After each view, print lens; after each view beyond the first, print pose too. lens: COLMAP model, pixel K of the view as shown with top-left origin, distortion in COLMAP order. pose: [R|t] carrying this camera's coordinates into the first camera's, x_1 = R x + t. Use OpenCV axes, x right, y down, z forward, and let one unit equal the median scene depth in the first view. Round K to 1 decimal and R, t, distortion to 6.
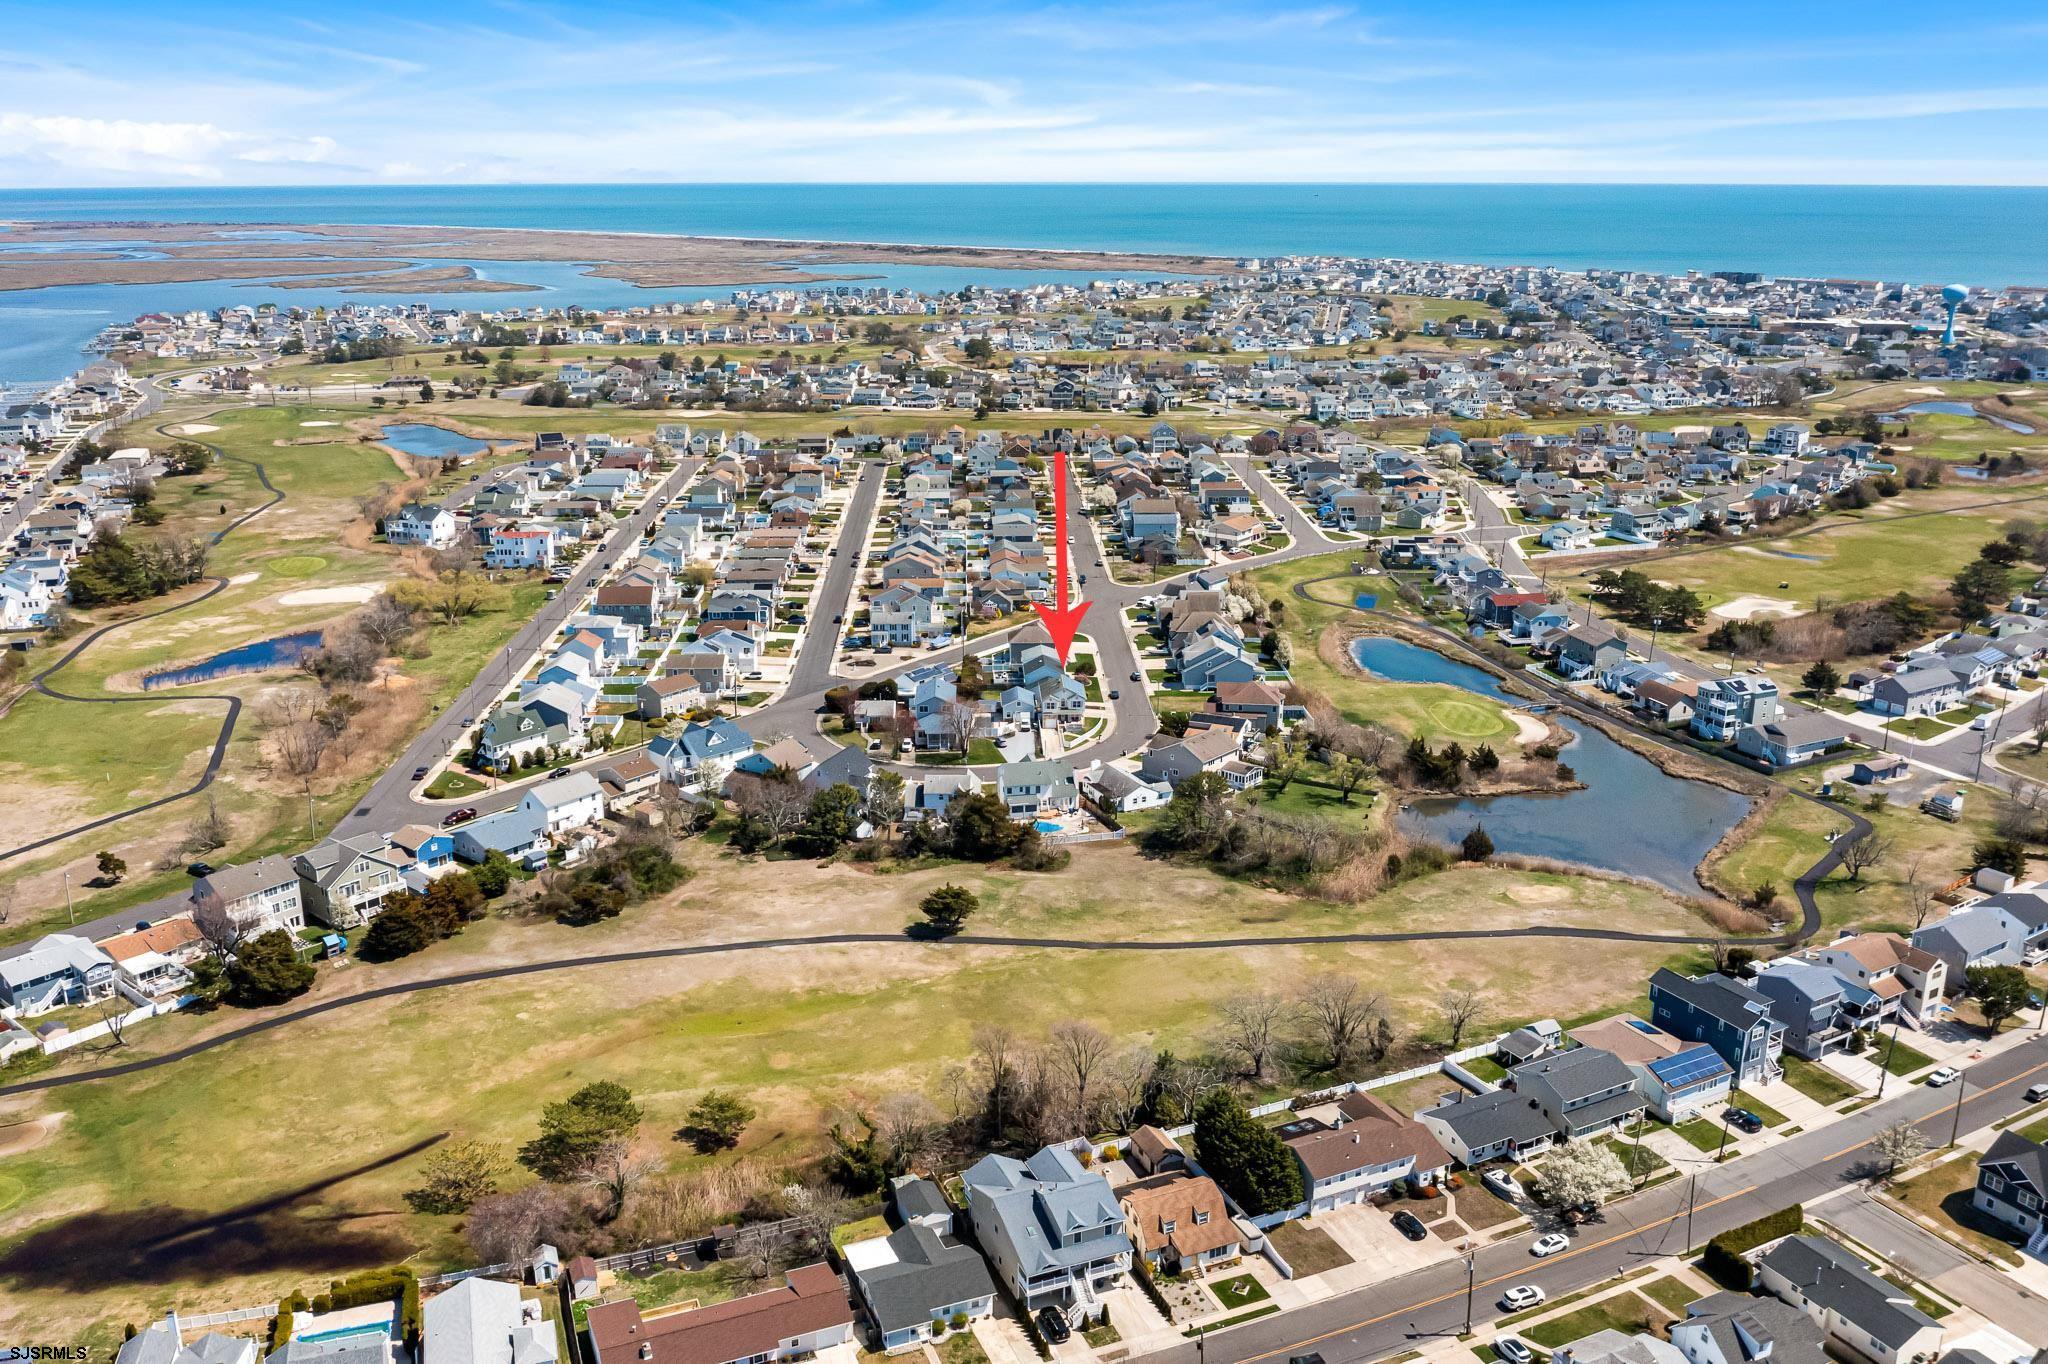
lens RADIAL K [[1664.7, 0, 1025.1], [0, 1664.7, 768.4], [0, 0, 1]] dist [-0.017663, -0.006759]
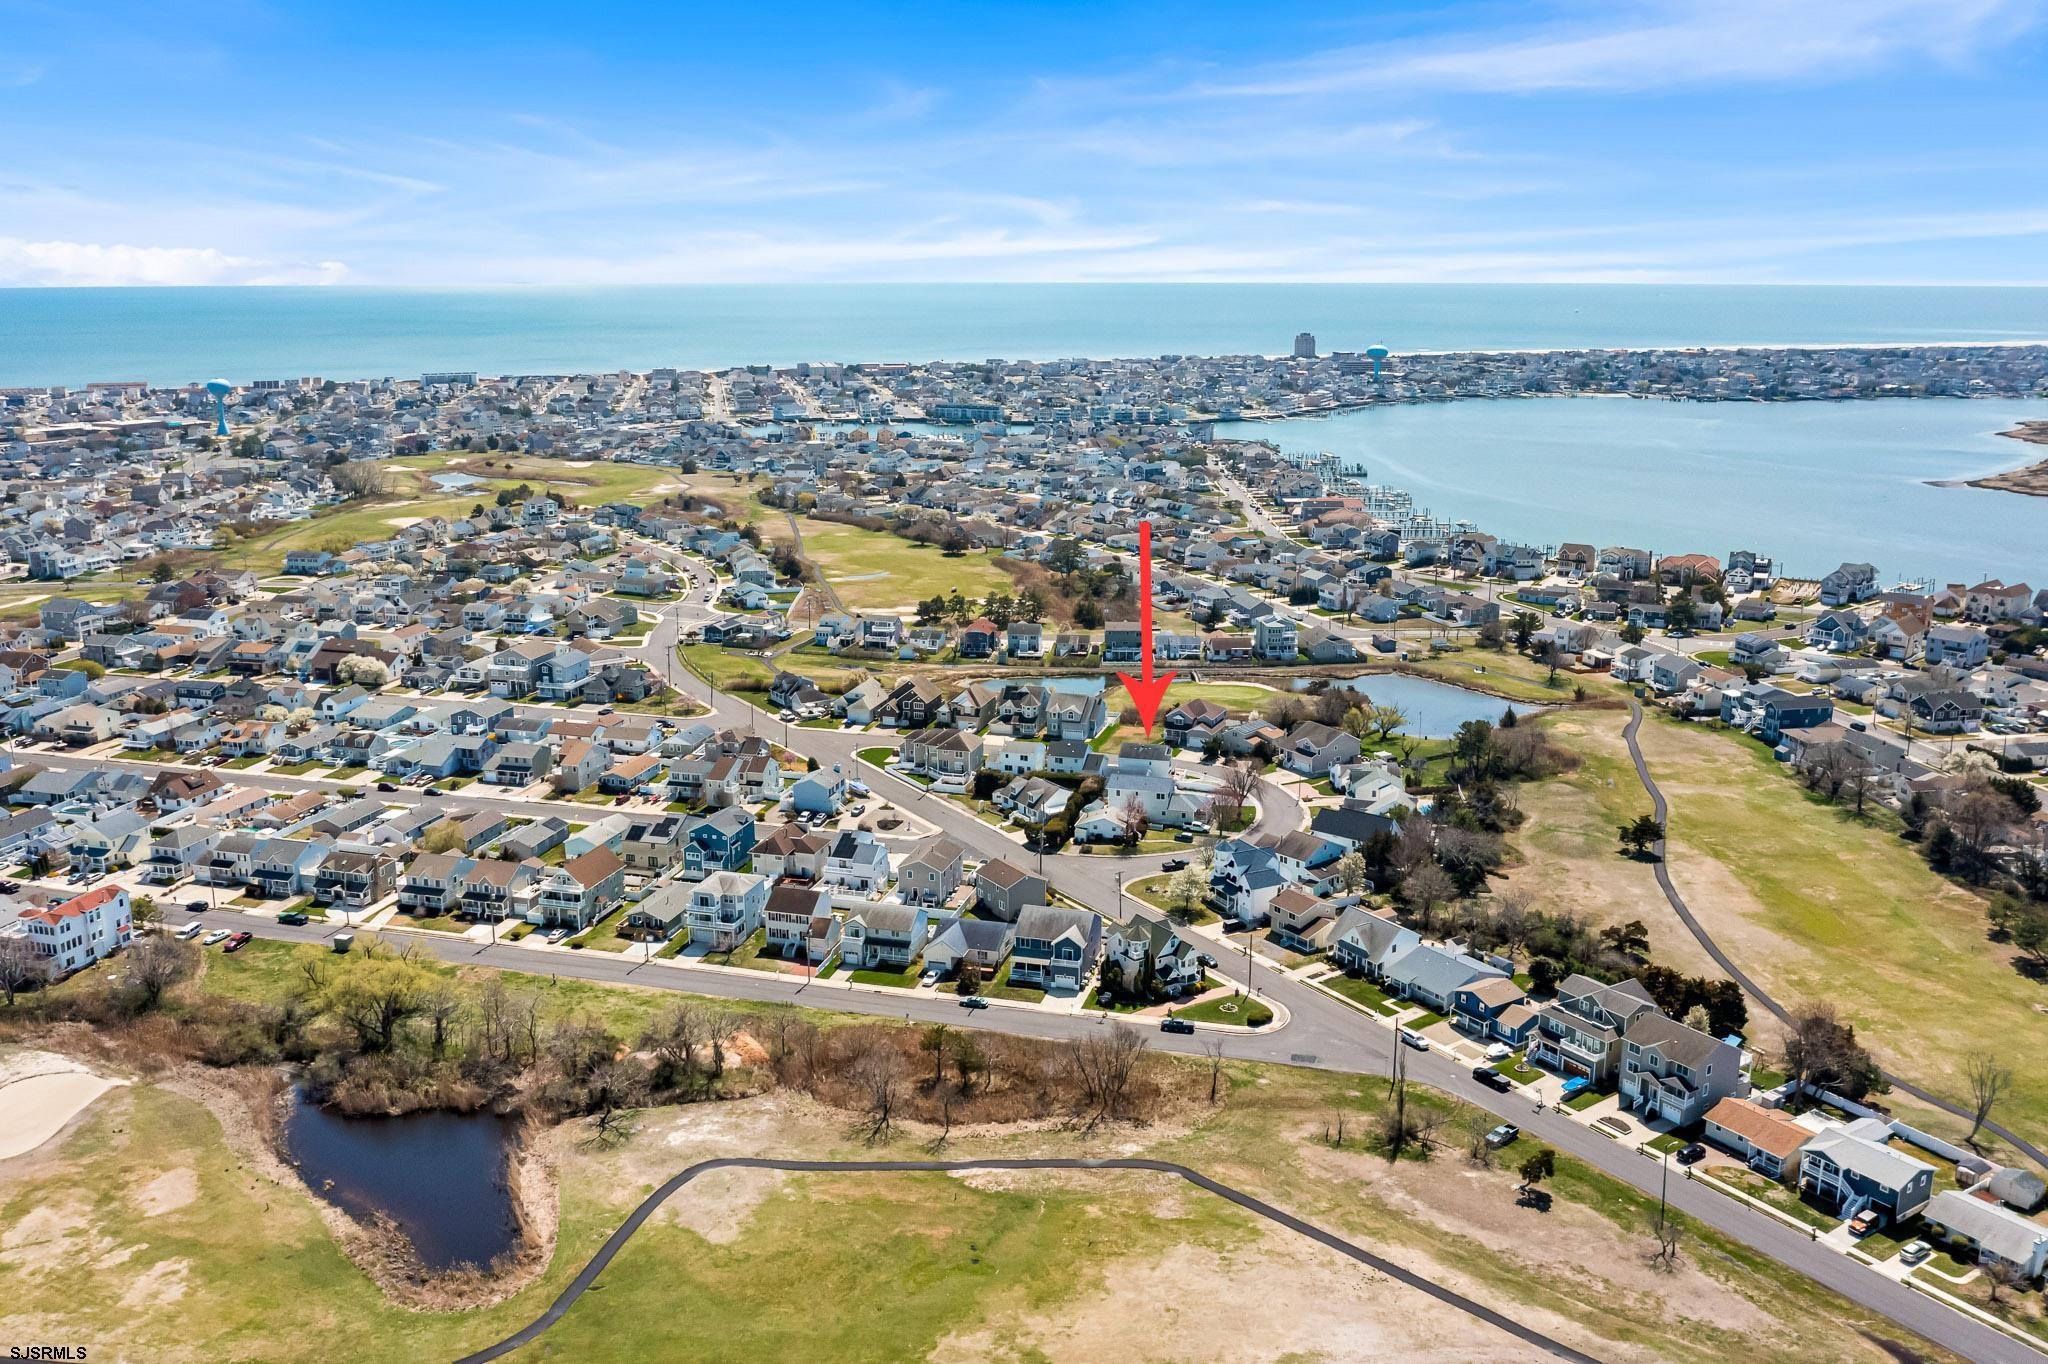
lens RADIAL K [[1670.3, 0, 1024.0], [0, 1670.3, 682.0], [0, 0, 1]] dist [-0.014891, -0.003775]
pose [[0.301171, -0.224690, 0.926720, -1.017998], [0.320371, 0.939194, 0.123598, -0.255539], [-0.898142, 0.259670, 0.354842, 0.701731]]
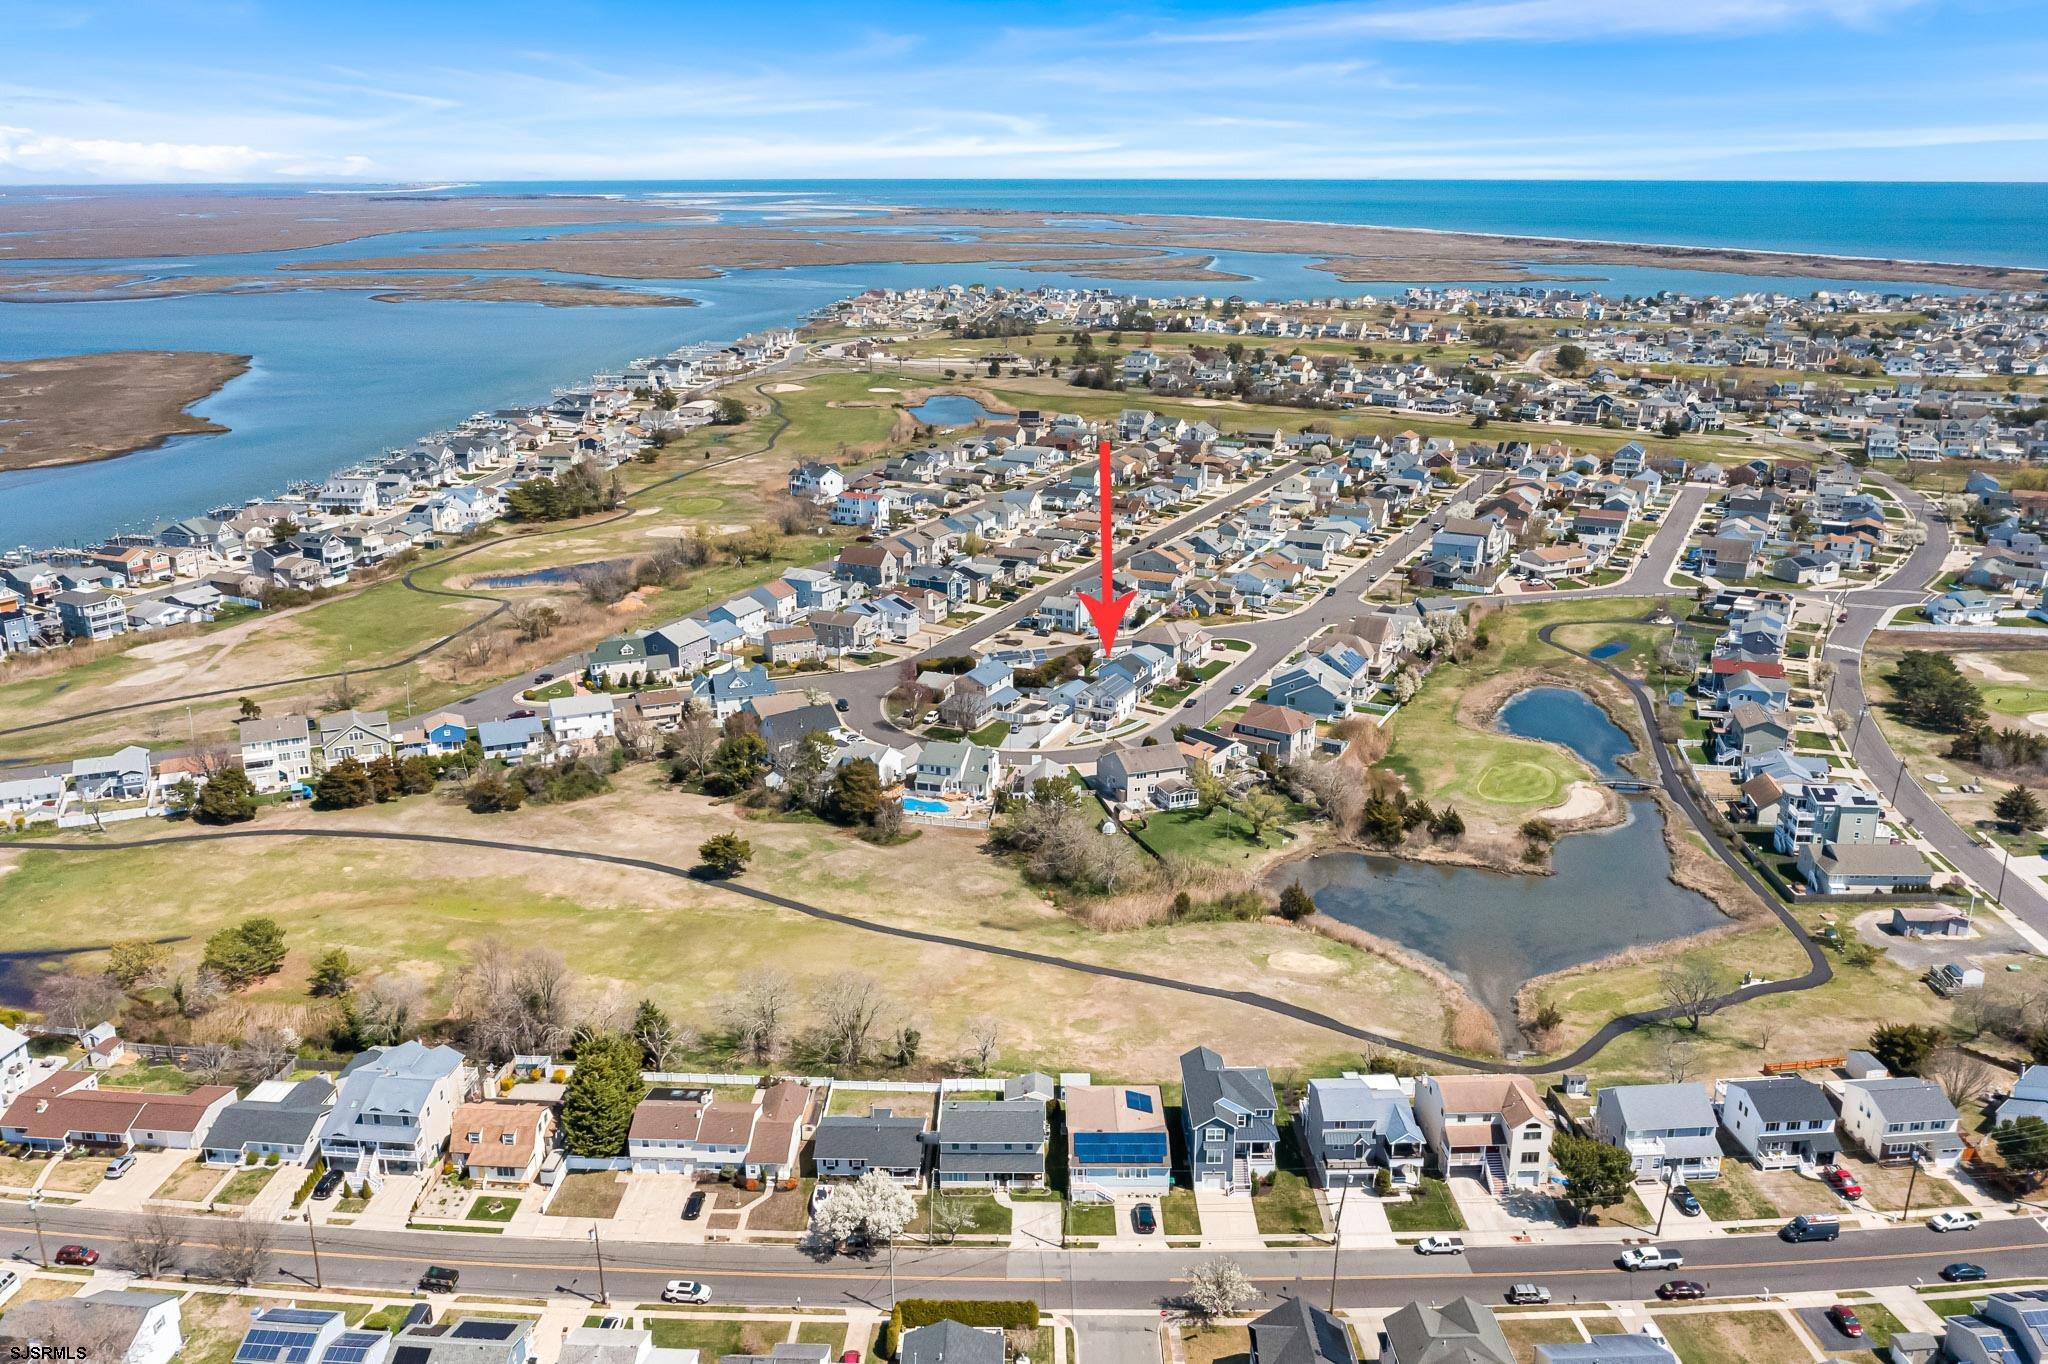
lens RADIAL K [[1680.2, 0, 1024.0], [0, 1680.2, 682.0], [0, 0, 1]] dist [-0.025992, 0.007772]
pose [[0.883826, 0.136051, -0.447596, 0.444112], [-0.156898, 0.987568, -0.009630, -0.034511], [0.440721, 0.078738, 0.894184, 0.077398]]
